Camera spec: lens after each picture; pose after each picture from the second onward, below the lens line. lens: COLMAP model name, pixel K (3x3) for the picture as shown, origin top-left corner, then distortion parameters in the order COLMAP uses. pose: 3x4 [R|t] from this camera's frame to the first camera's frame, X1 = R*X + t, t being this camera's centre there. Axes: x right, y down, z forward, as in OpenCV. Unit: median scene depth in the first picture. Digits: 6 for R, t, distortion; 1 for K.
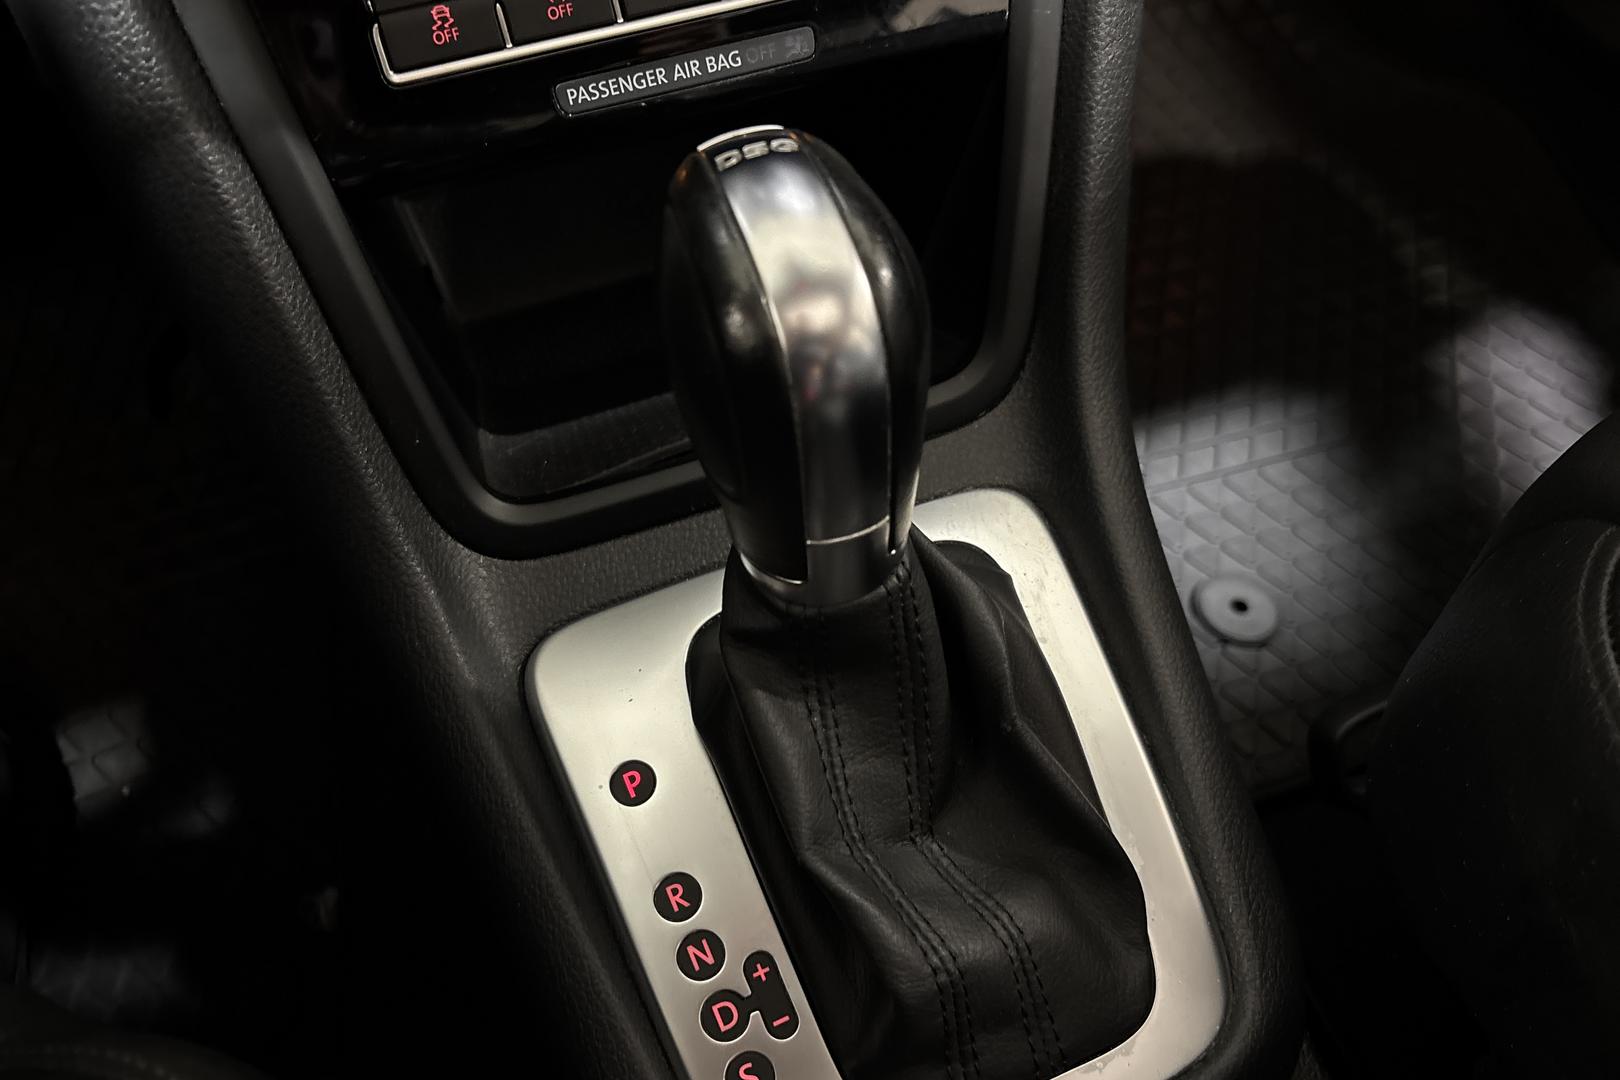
lens RADIAL K [[1209.9, 0, 810.0], [0, 1209.9, 540.0], [0, 0, 1]] dist [0.002140, -0.011902]
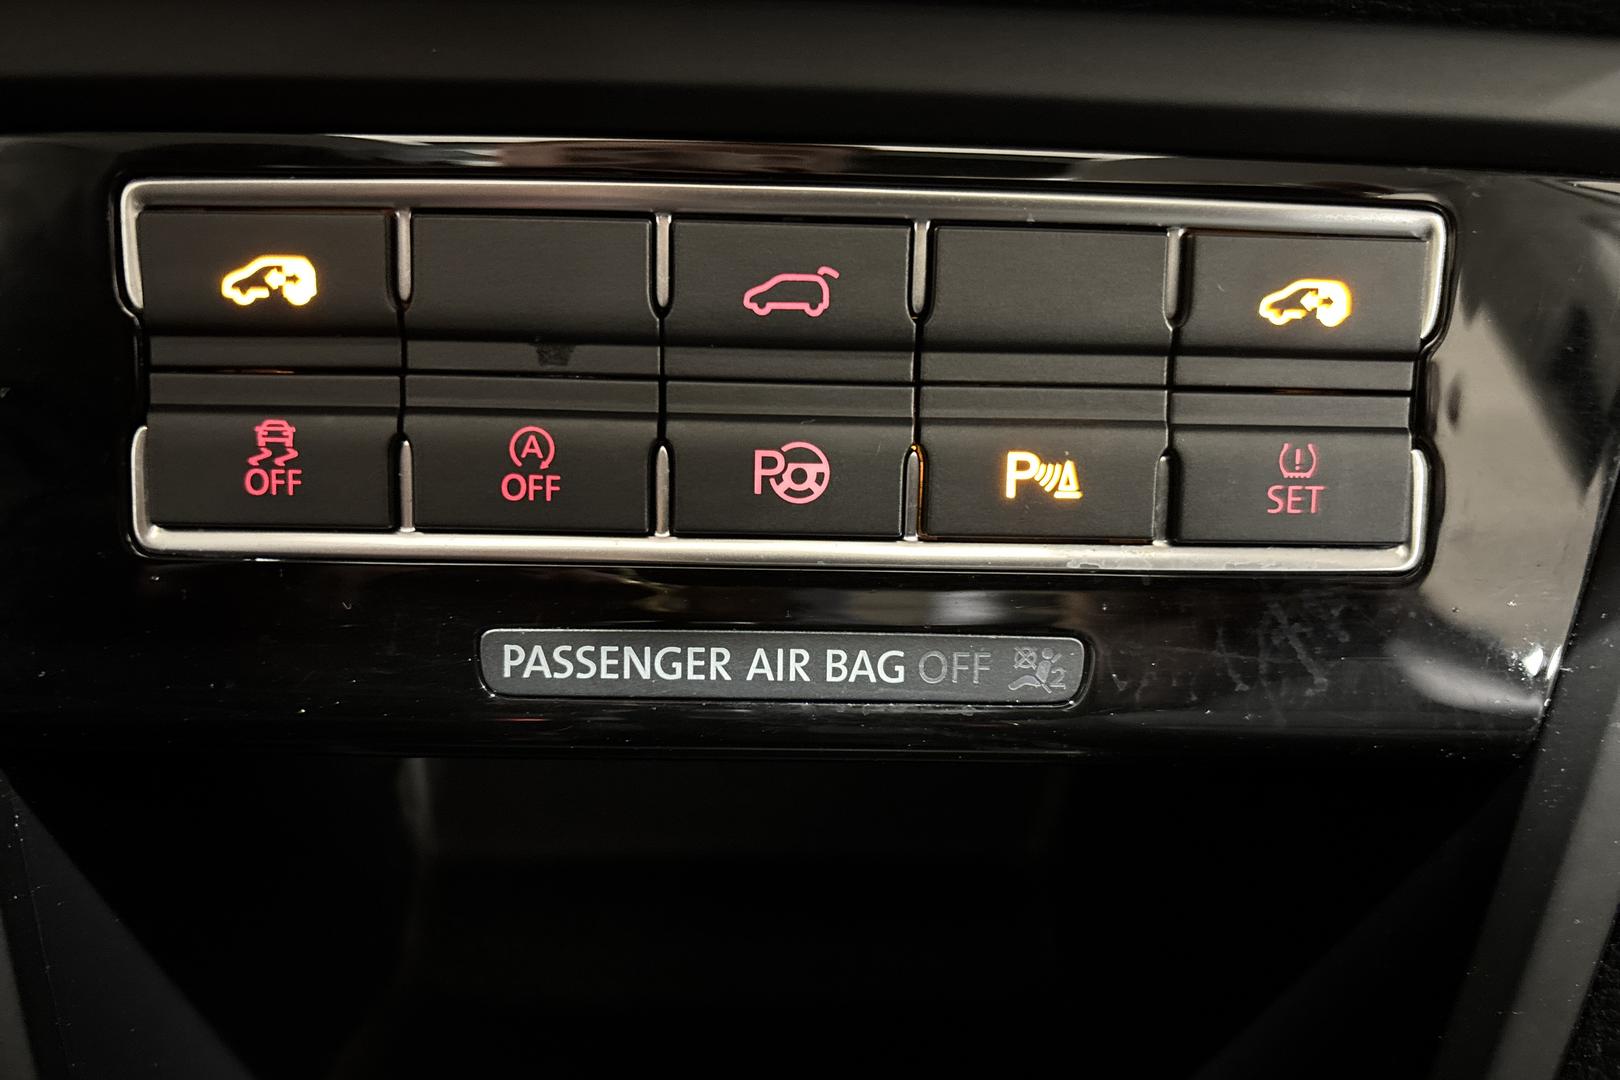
lens RADIAL K [[1228.5, 0, 810.0], [0, 1228.5, 540.0], [0, 0, 1]] dist [-0.008592, -0.006475]
pose [[0.939424, 0.195832, -0.281305, 0.027068], [-0.300824, 0.864424, -0.402835, -0.251730], [0.164279, 0.463056, 0.870972, 0.592150]]
